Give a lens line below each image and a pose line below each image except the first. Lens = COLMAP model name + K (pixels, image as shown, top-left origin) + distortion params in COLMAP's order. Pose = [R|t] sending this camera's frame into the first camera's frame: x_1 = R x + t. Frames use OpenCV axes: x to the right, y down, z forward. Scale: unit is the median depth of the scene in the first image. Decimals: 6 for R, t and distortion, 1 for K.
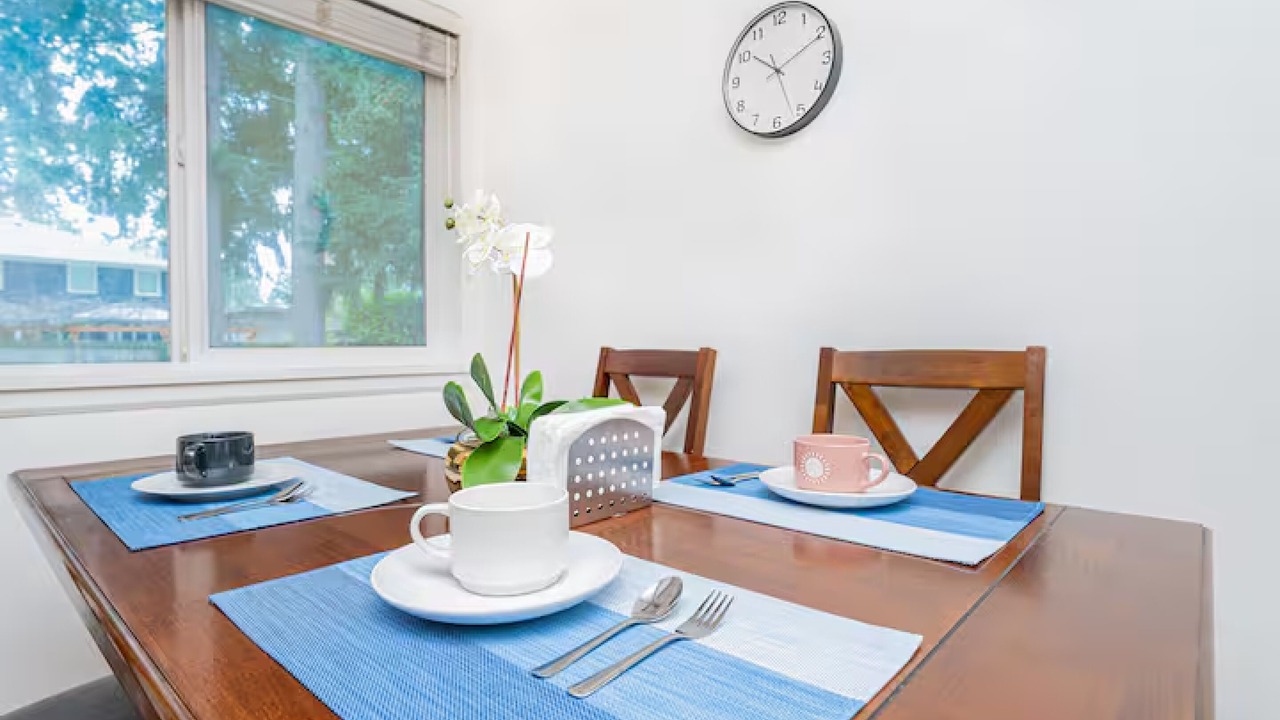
lens RADIAL K [[641.8, 0, 640.0], [0, 641.8, 360.0], [0, 0, 1]] dist [-0.001293, 0.000571]
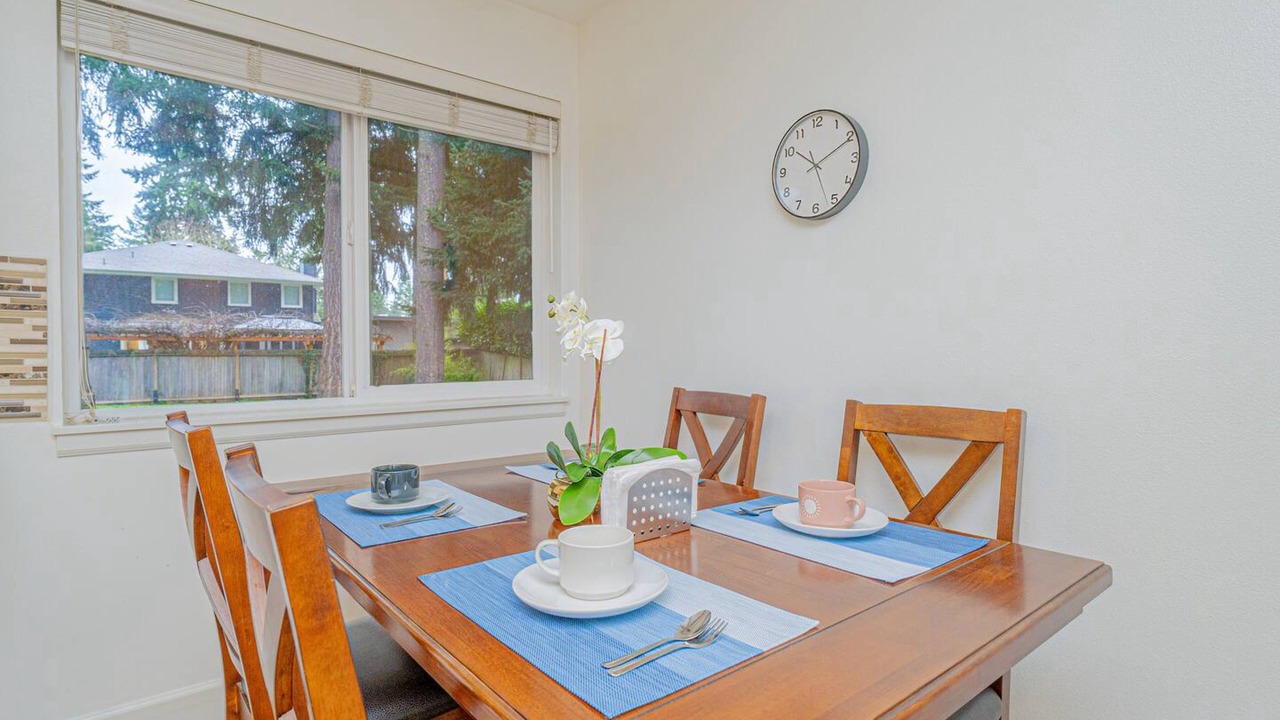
lens RADIAL K [[641.8, 0, 640.0], [0, 641.8, 360.0], [0, 0, 1]] dist [-0.001293, 0.000571]
pose [[0.988469, 0.000330, -0.151421, 0.104800], [-0.001348, 0.999977, -0.006618, -0.115102], [0.151415, 0.006746, 0.988447, -0.346707]]
